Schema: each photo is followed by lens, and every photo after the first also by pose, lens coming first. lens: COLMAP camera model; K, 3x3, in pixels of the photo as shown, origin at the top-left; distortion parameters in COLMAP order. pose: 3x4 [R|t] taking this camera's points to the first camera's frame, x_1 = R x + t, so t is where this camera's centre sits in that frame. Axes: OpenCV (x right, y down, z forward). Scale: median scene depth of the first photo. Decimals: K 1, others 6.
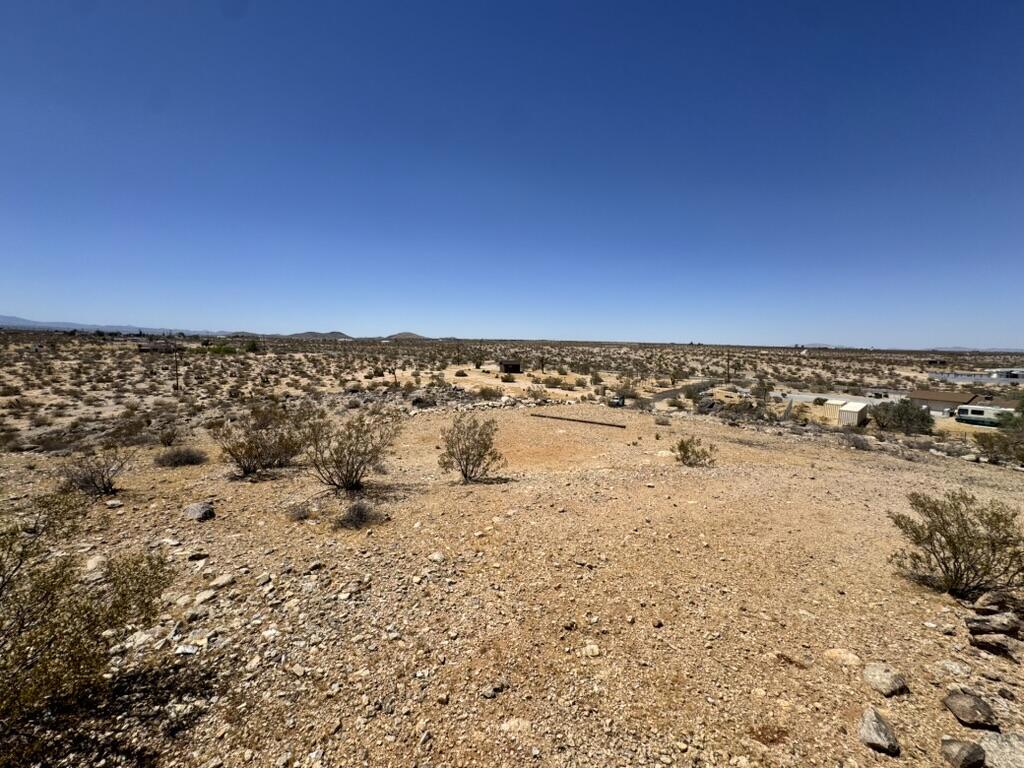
lens RADIAL K [[412.0, 0, 512.0], [0, 412.0, 384.0], [0, 0, 1]] dist [-0.001211, 0.000379]
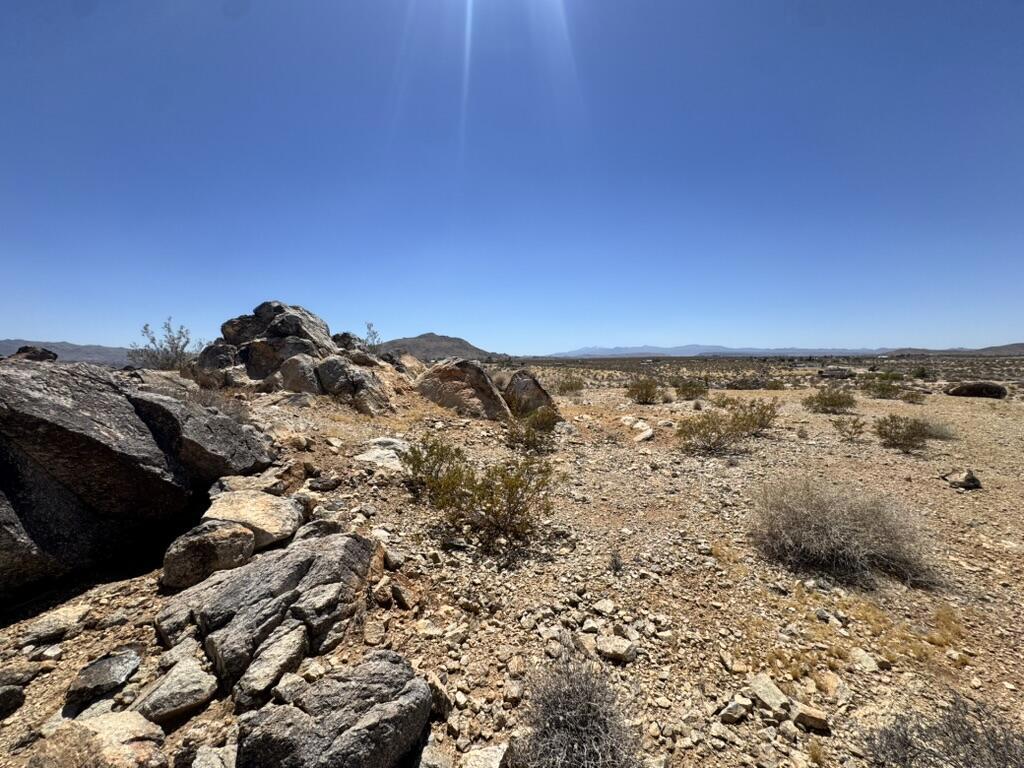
lens RADIAL K [[412.0, 0, 512.0], [0, 412.0, 384.0], [0, 0, 1]] dist [-0.001211, 0.000379]
pose [[0.227298, 0.031281, -0.973323, 1.395102], [-0.074831, 0.997090, 0.014569, 0.005083], [0.970946, 0.069524, 0.228978, -2.259026]]
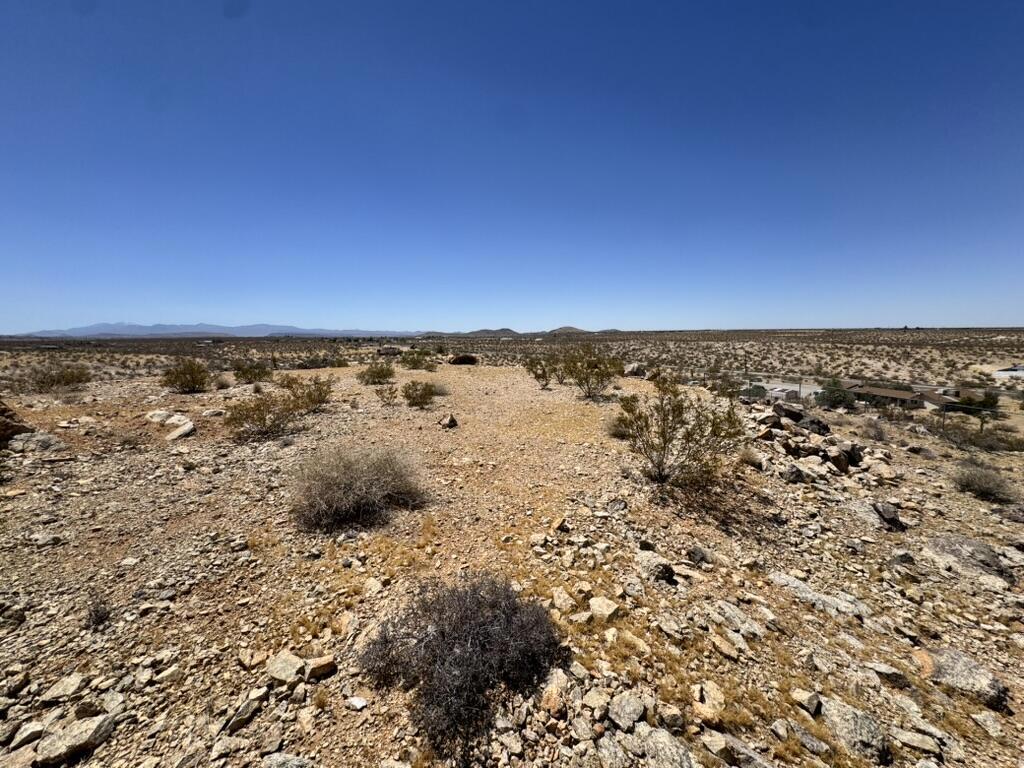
lens RADIAL K [[412.0, 0, 512.0], [0, 412.0, 384.0], [0, 0, 1]] dist [-0.001211, 0.000379]
pose [[0.925436, 0.012345, -0.378702, 1.400729], [-0.005104, 0.999785, 0.020118, 0.005810], [0.378869, -0.016685, 0.925300, -2.243519]]
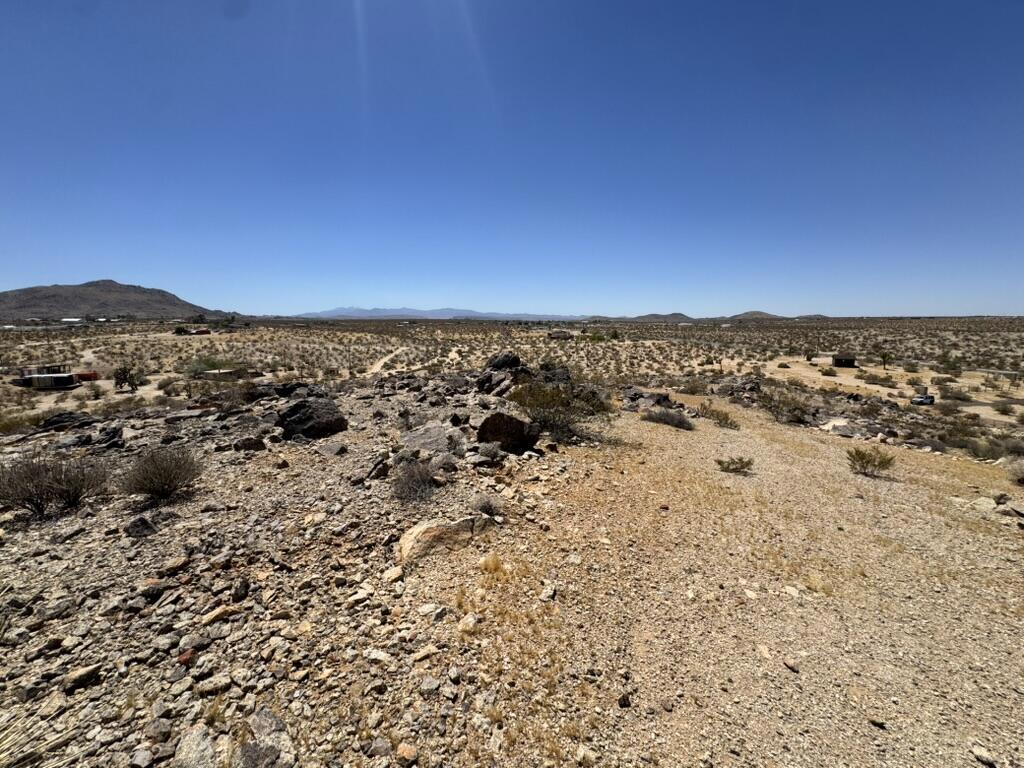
lens RADIAL K [[412.0, 0, 512.0], [0, 412.0, 384.0], [0, 0, 1]] dist [-0.001211, 0.000379]
pose [[0.713162, 0.085555, -0.695759, 0.617028], [-0.052850, 0.996262, 0.068334, -0.051758], [0.699005, -0.011962, 0.715017, -1.586255]]
